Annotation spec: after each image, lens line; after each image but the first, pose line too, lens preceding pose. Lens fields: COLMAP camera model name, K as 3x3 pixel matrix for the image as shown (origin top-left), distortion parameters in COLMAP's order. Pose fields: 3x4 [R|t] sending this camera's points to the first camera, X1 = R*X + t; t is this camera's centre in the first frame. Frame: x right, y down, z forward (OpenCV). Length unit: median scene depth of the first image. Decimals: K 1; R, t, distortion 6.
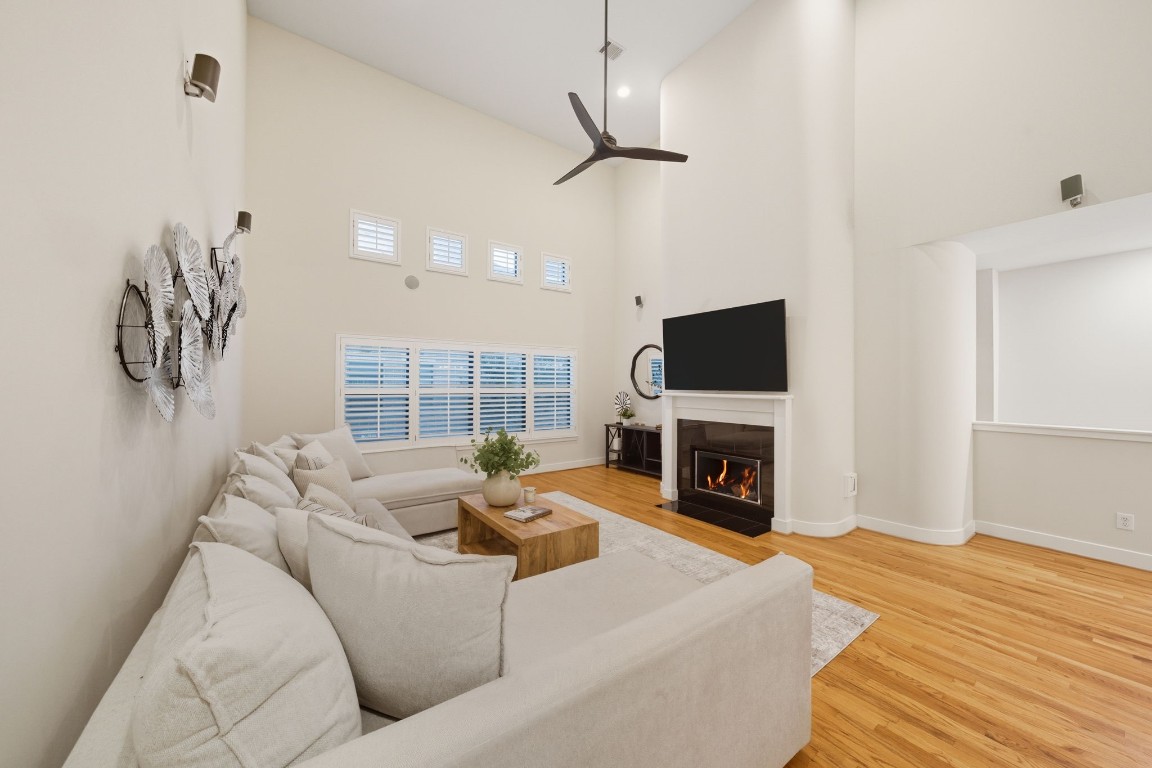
lens RADIAL K [[419.4, 0, 576.0], [0, 419.4, 384.0], [0, 0, 1]] dist [0.009875, 0.000051]
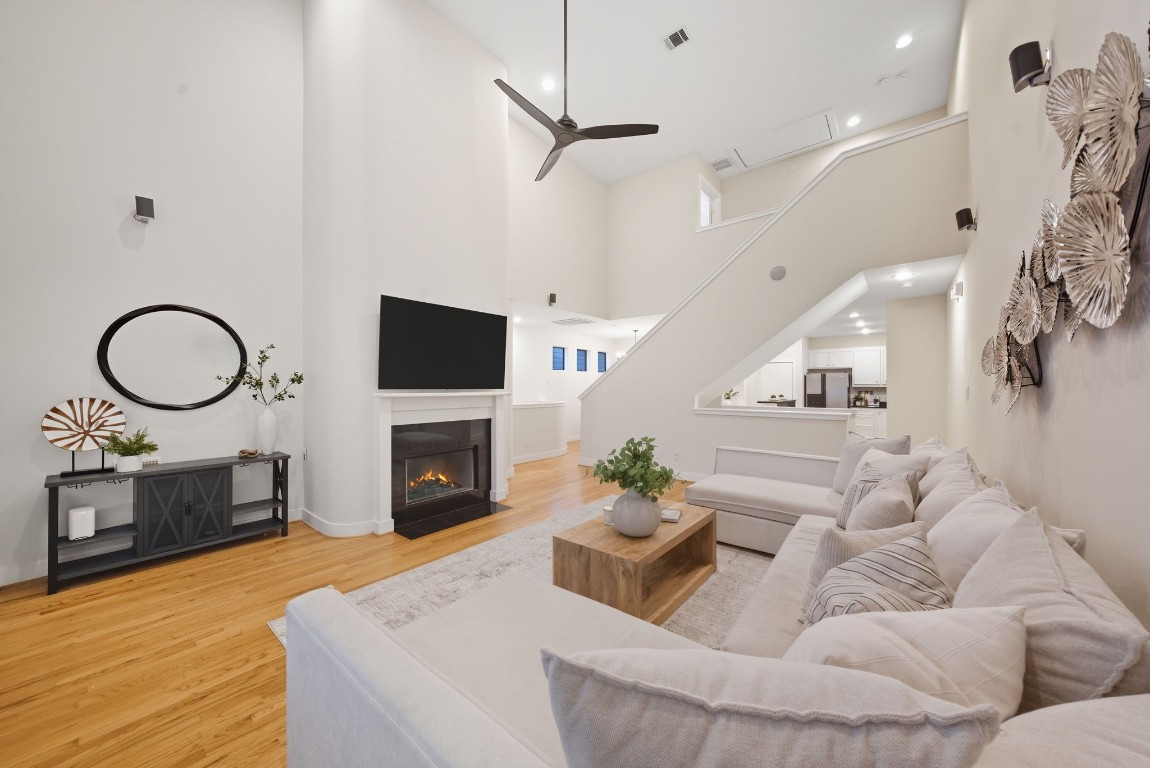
lens RADIAL K [[395.0, 0, 575.0], [0, 395.0, 384.0], [0, 0, 1]] dist [-0.001337, 0.000017]
pose [[-0.240584, 0.005980, 0.970610, -0.576689], [0.000611, 0.999982, -0.006010, 0.009036], [-0.970628, -0.000853, -0.240584, 0.866260]]
